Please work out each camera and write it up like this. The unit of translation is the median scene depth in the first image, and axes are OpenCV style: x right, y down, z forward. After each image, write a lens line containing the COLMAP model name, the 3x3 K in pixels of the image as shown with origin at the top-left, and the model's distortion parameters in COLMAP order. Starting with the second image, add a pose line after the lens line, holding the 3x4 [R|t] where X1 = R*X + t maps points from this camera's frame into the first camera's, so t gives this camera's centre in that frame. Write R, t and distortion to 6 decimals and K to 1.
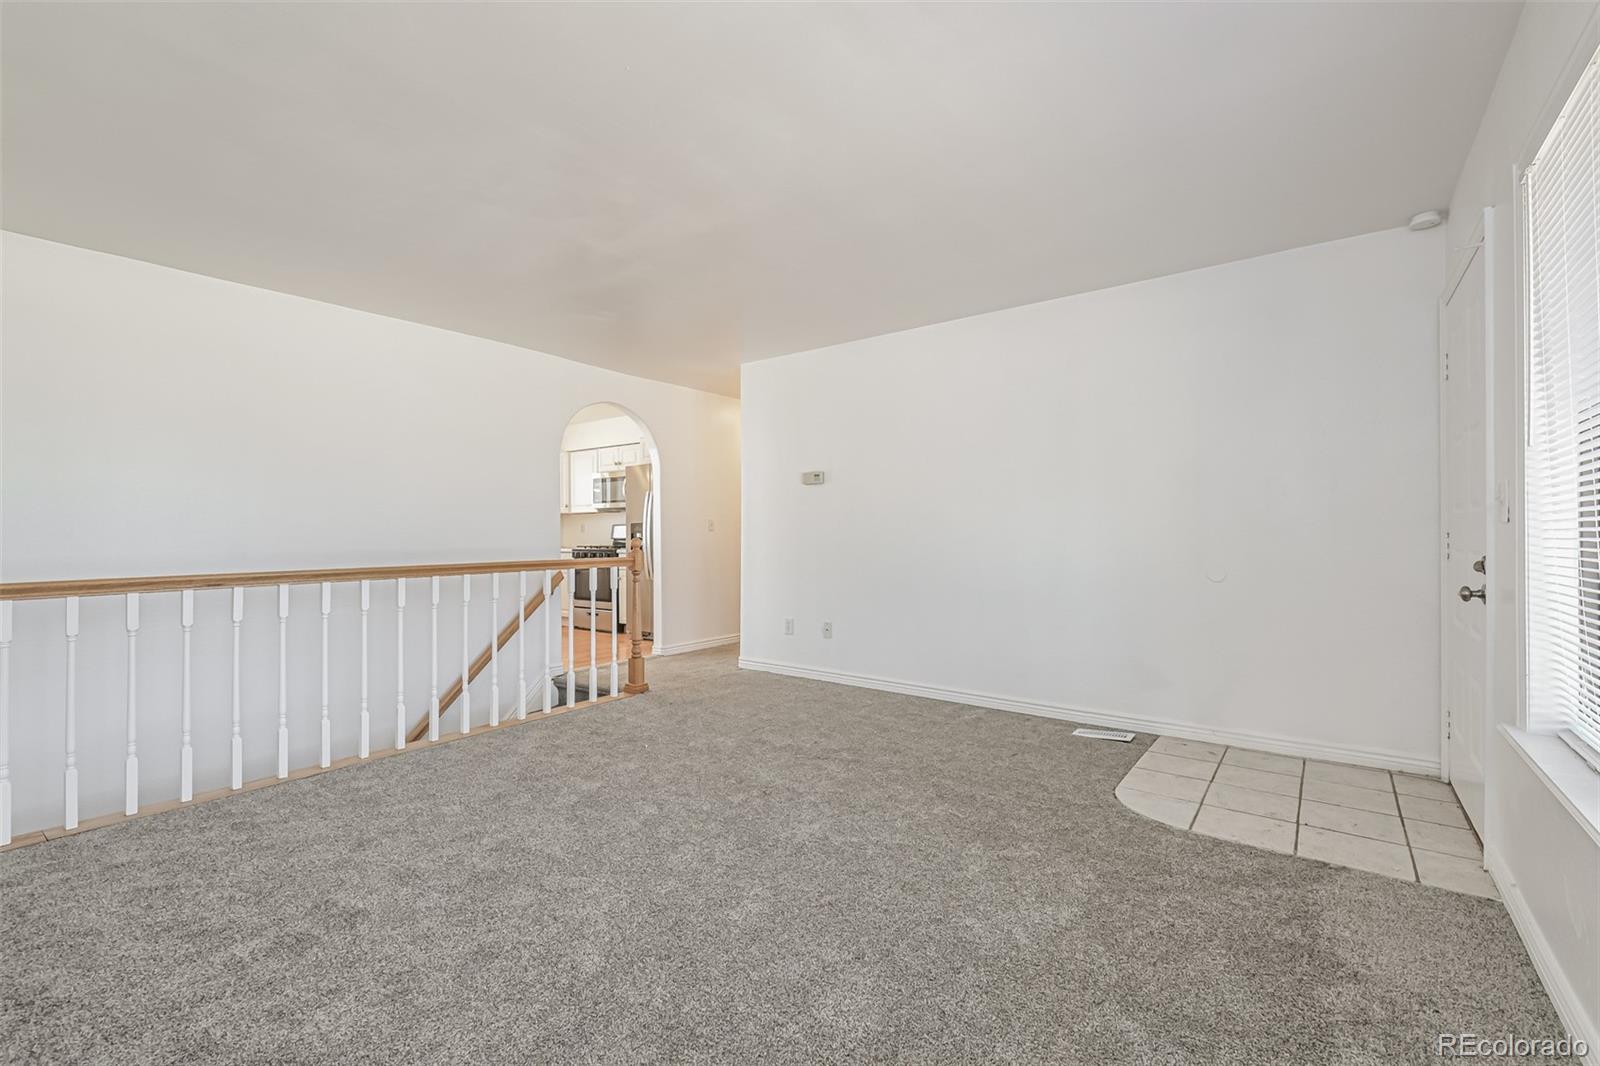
lens RADIAL K [[693.3, 0, 800.0], [0, 693.3, 533.0], [0, 0, 1]] dist [0.016961, -0.014067]
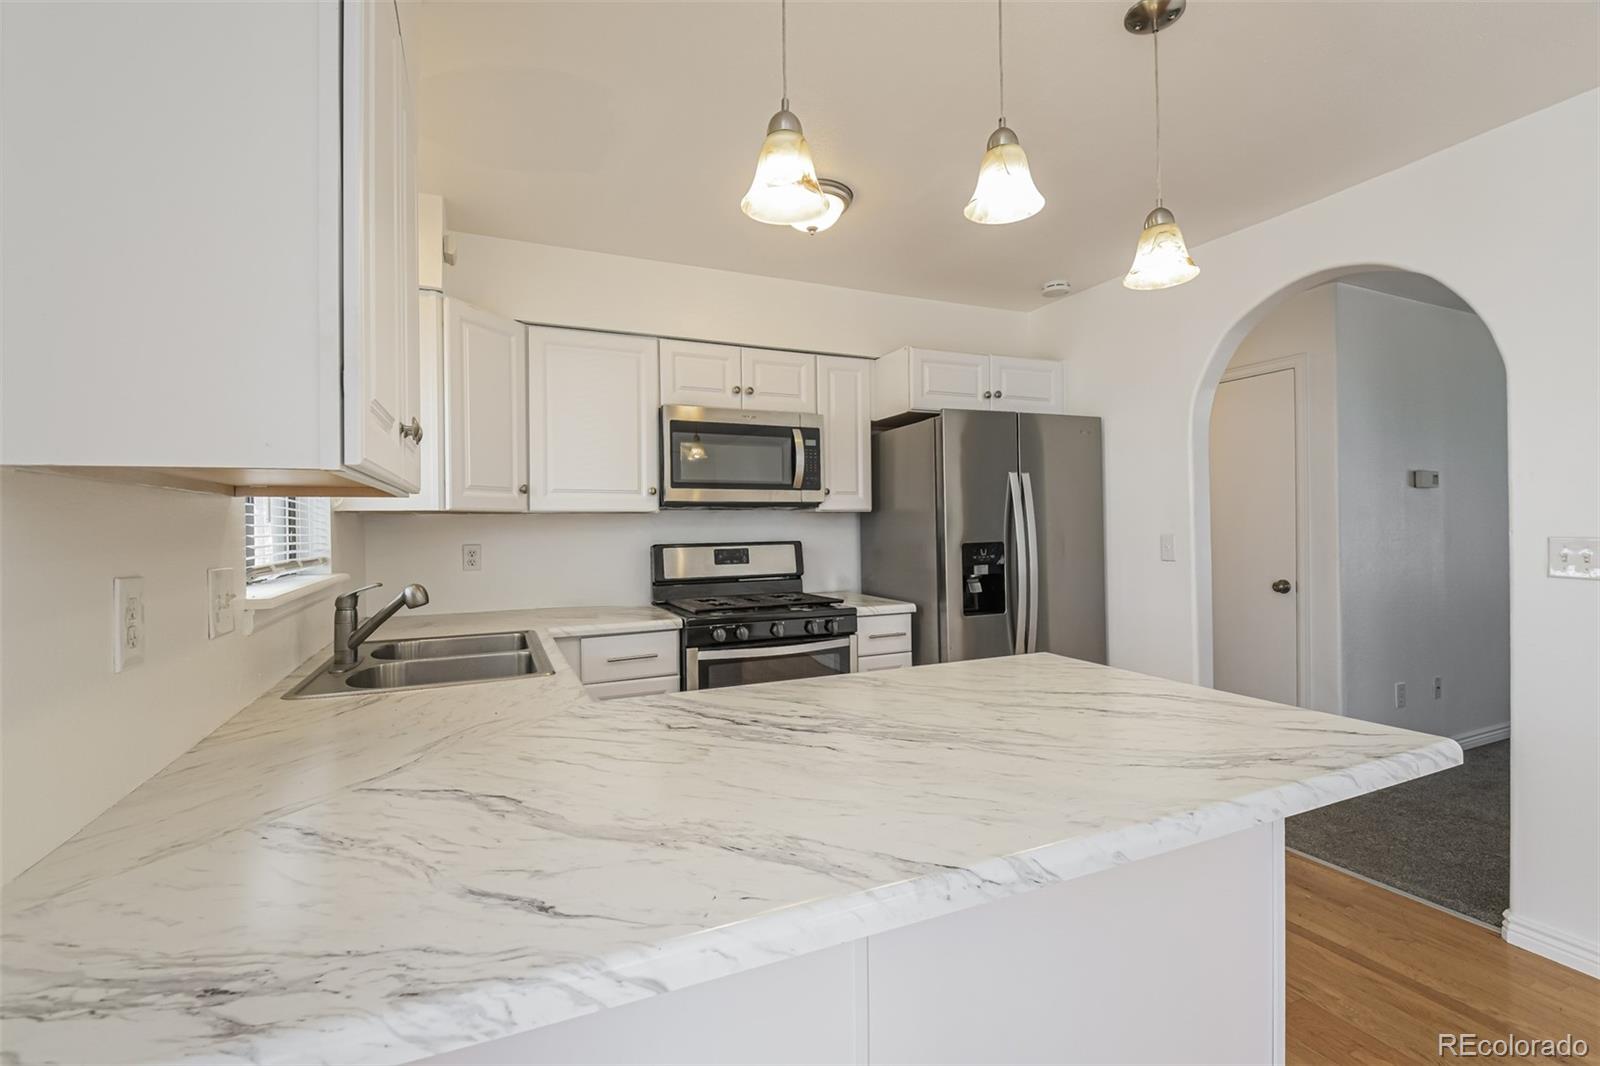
lens RADIAL K [[693.3, 0, 800.0], [0, 693.3, 533.0], [0, 0, 1]] dist [0.016961, -0.014067]
pose [[0.488196, -0.010041, 0.872676, -0.562634], [0.002960, 0.999947, 0.009850, -0.021975], [-0.872729, -0.002226, 0.488200, 0.743494]]
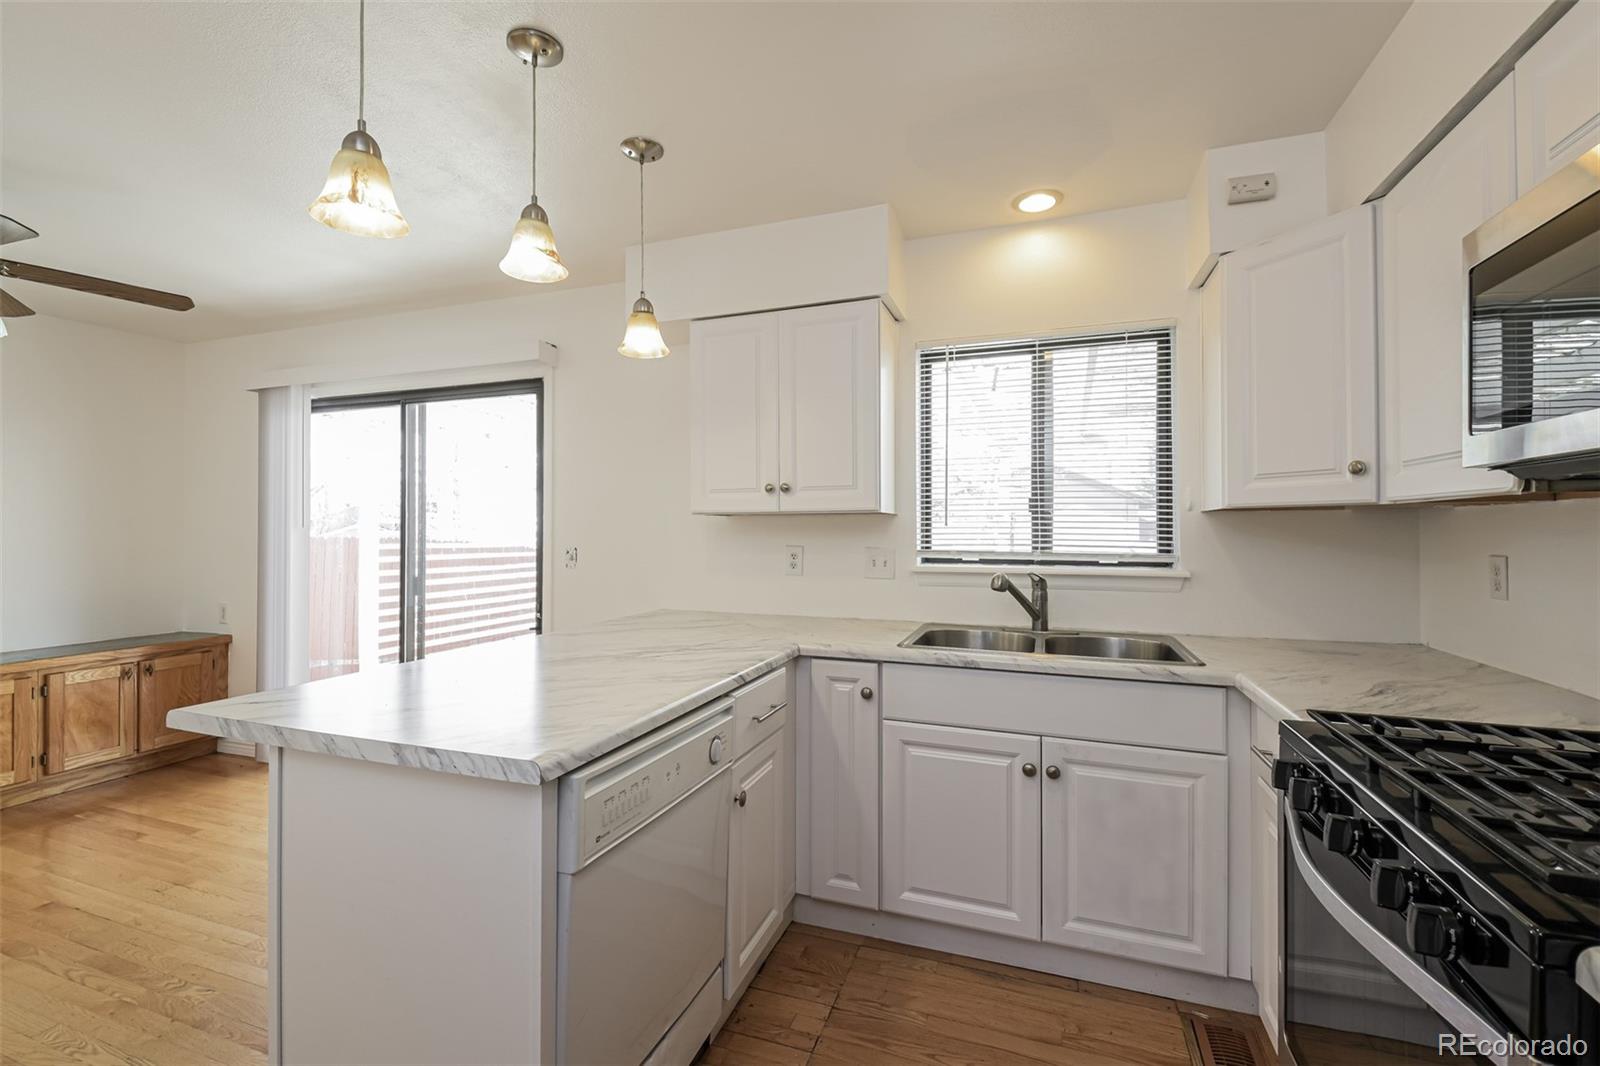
lens RADIAL K [[693.3, 0, 800.0], [0, 693.3, 533.0], [0, 0, 1]] dist [0.016961, -0.014067]
pose [[0.293274, 0.008020, -0.955995, -0.190767], [0.007045, 0.999920, 0.010550, -0.023641], [0.956002, -0.009829, 0.293194, 0.794188]]
